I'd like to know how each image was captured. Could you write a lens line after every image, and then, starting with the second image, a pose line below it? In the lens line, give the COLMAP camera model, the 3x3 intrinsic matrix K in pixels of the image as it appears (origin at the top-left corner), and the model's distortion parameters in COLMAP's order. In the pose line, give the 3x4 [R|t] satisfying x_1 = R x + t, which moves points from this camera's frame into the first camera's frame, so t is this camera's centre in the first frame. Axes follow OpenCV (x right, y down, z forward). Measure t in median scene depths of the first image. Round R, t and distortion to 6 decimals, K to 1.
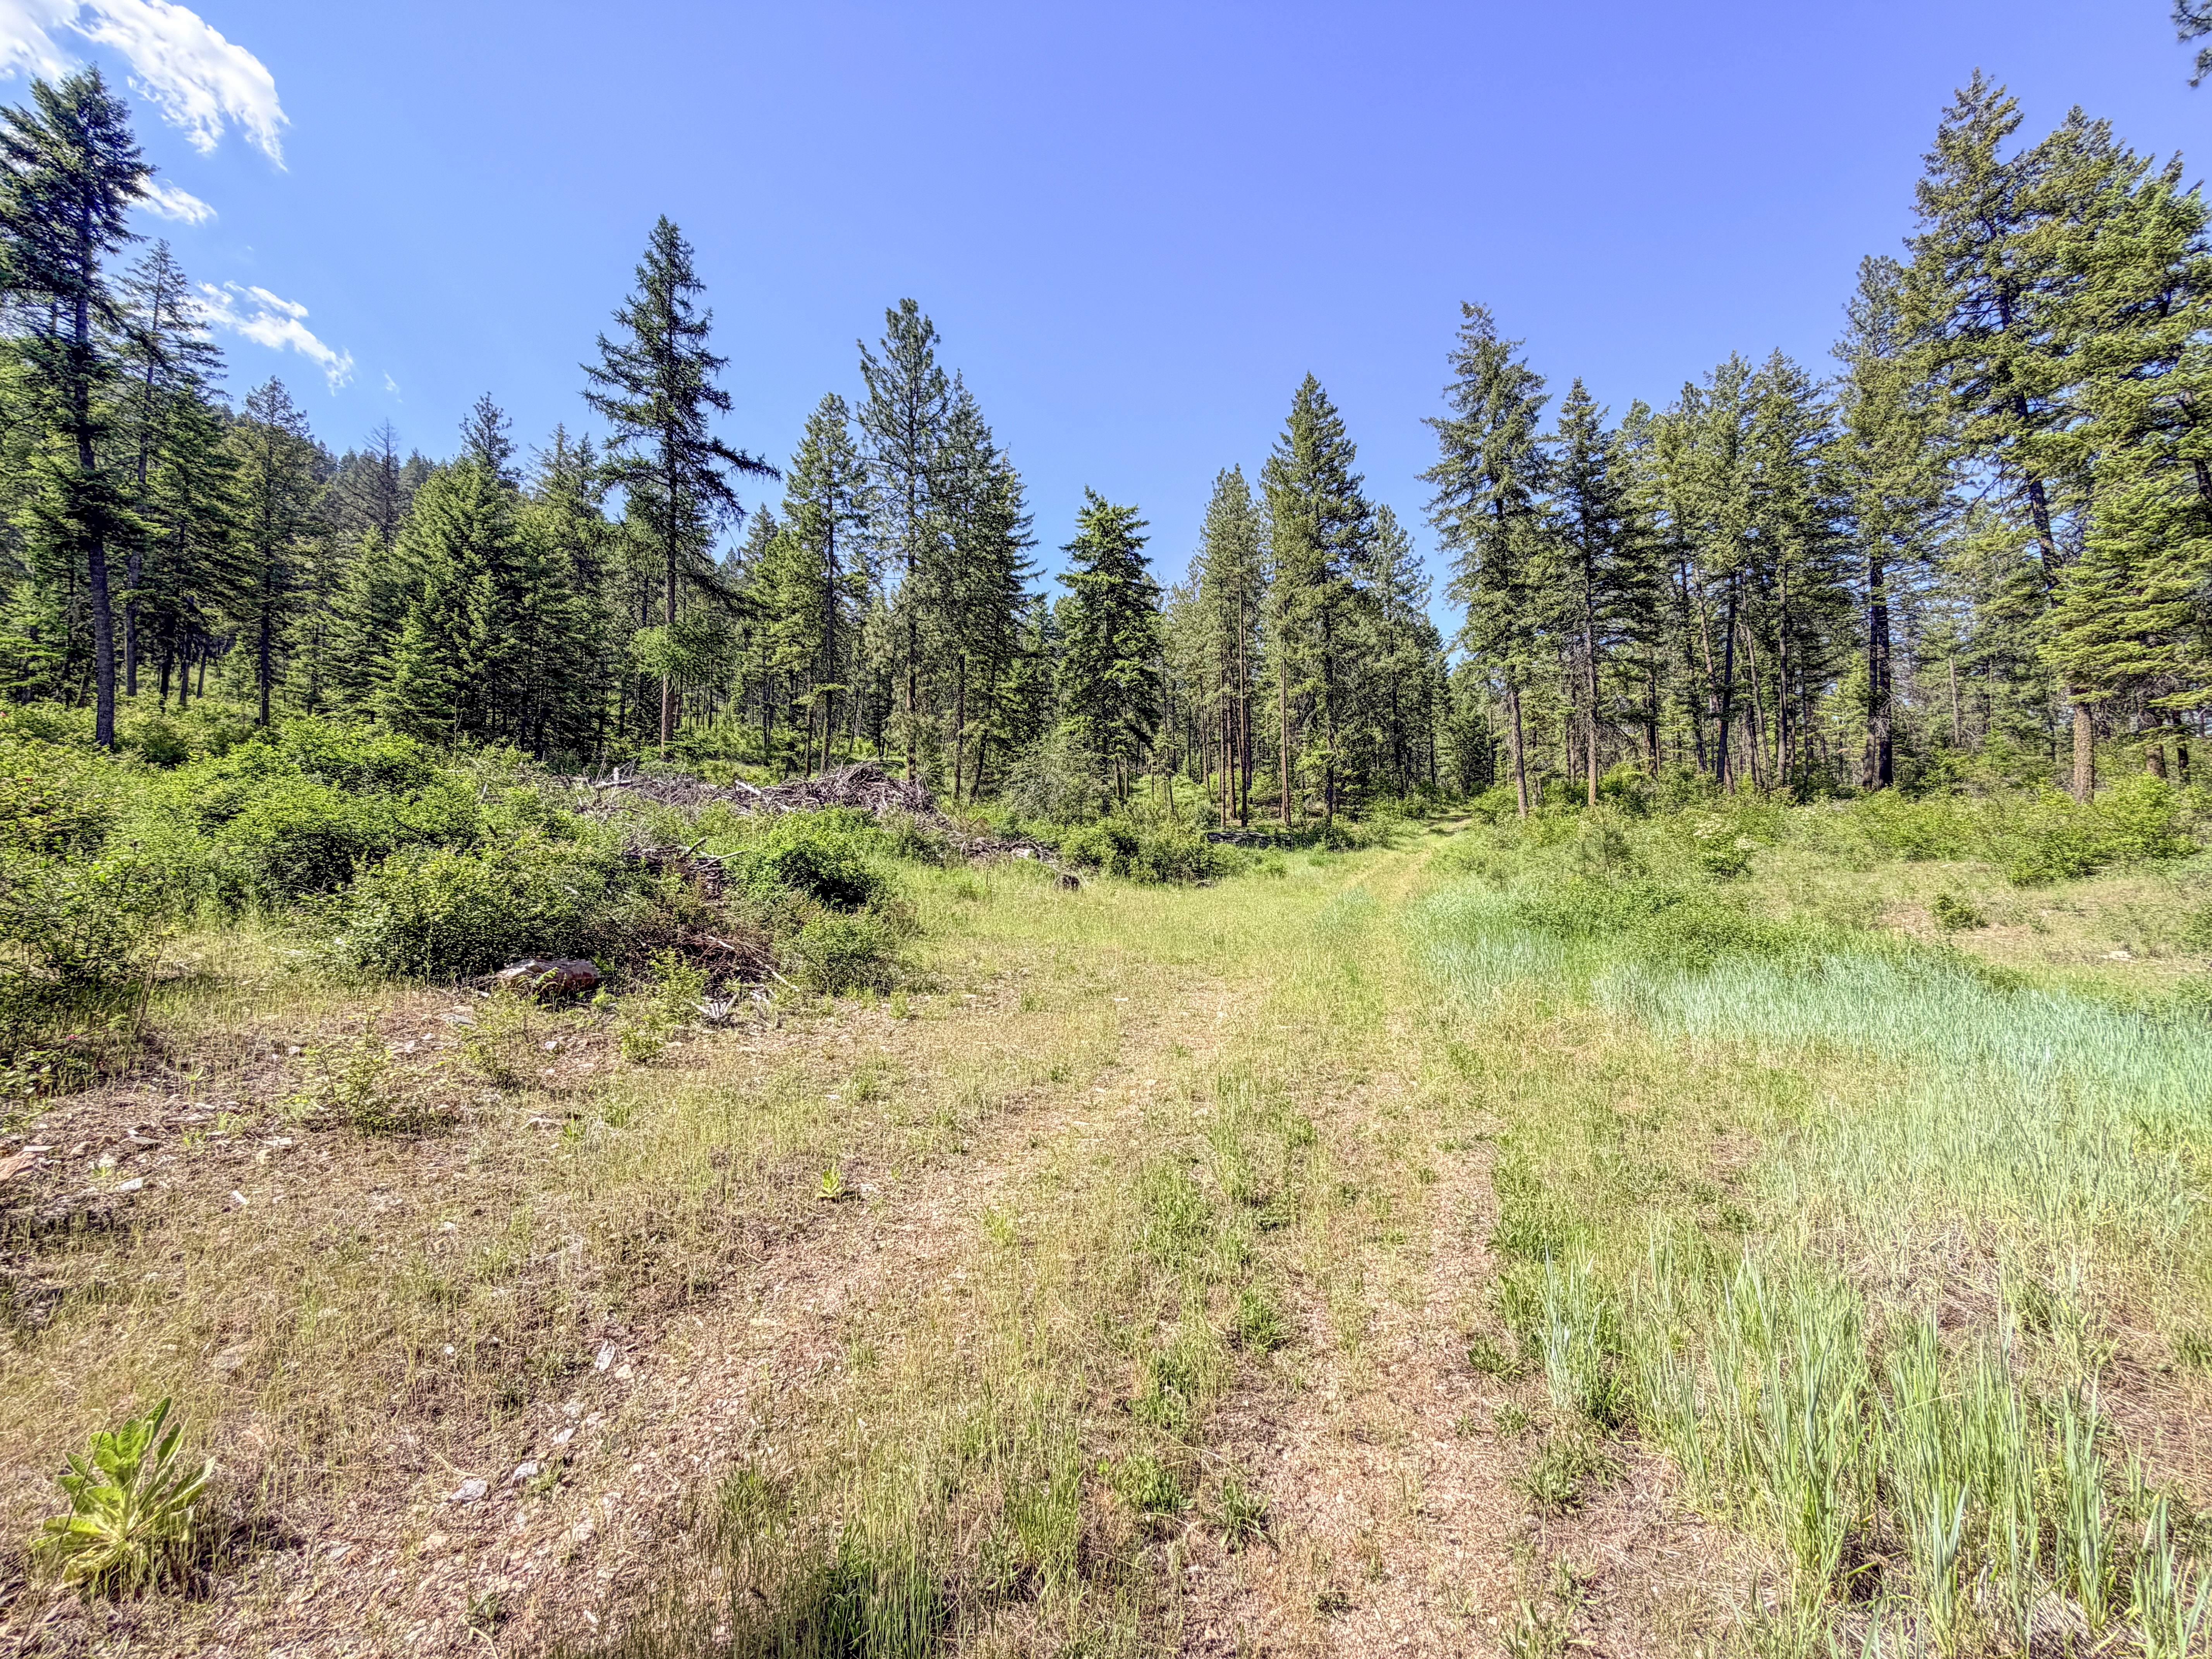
lens RADIAL K [[883.1, 0, 1106.7], [0, 883.1, 831.6], [0, 0, 1]] dist [0.001916, -0.000389]
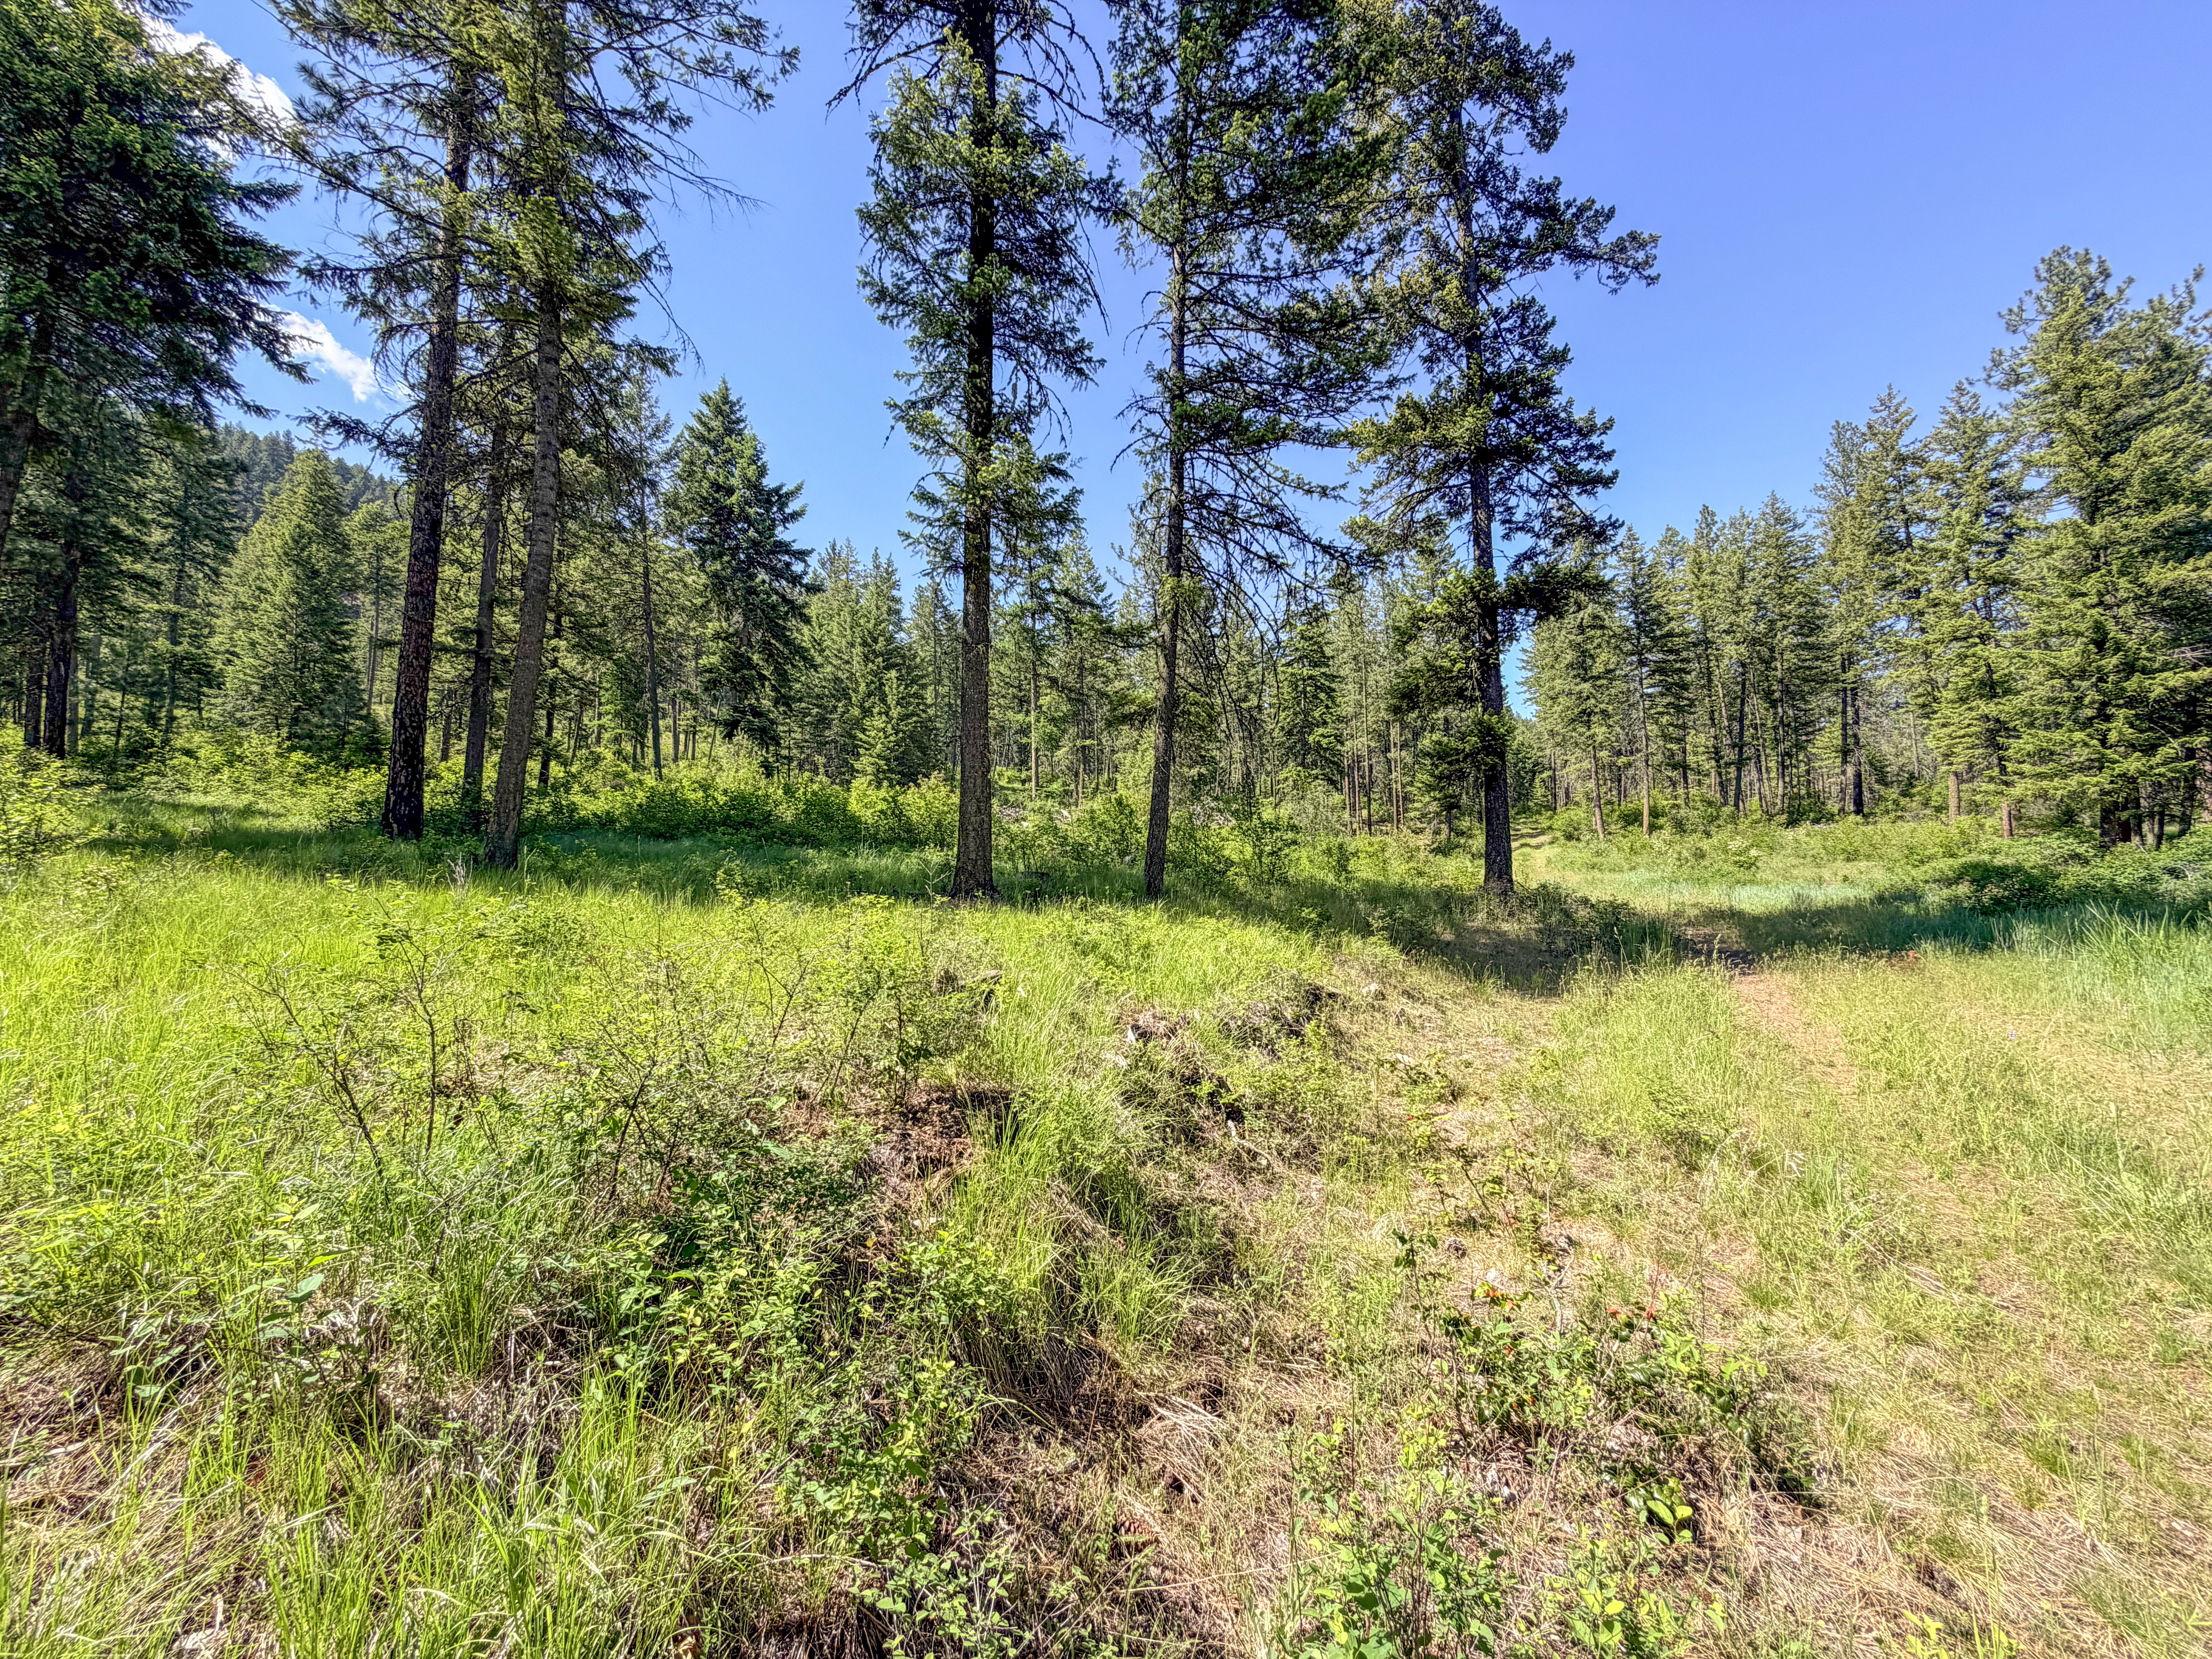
lens RADIAL K [[883.1, 0, 1099.2], [0, 883.1, 831.4], [0, 0, 1]] dist [0.001916, -0.000389]
pose [[0.999935, -0.002882, -0.011024, -0.309410], [0.002713, 0.999878, -0.015378, -0.003082], [0.011067, 0.015347, 0.999821, -0.423631]]
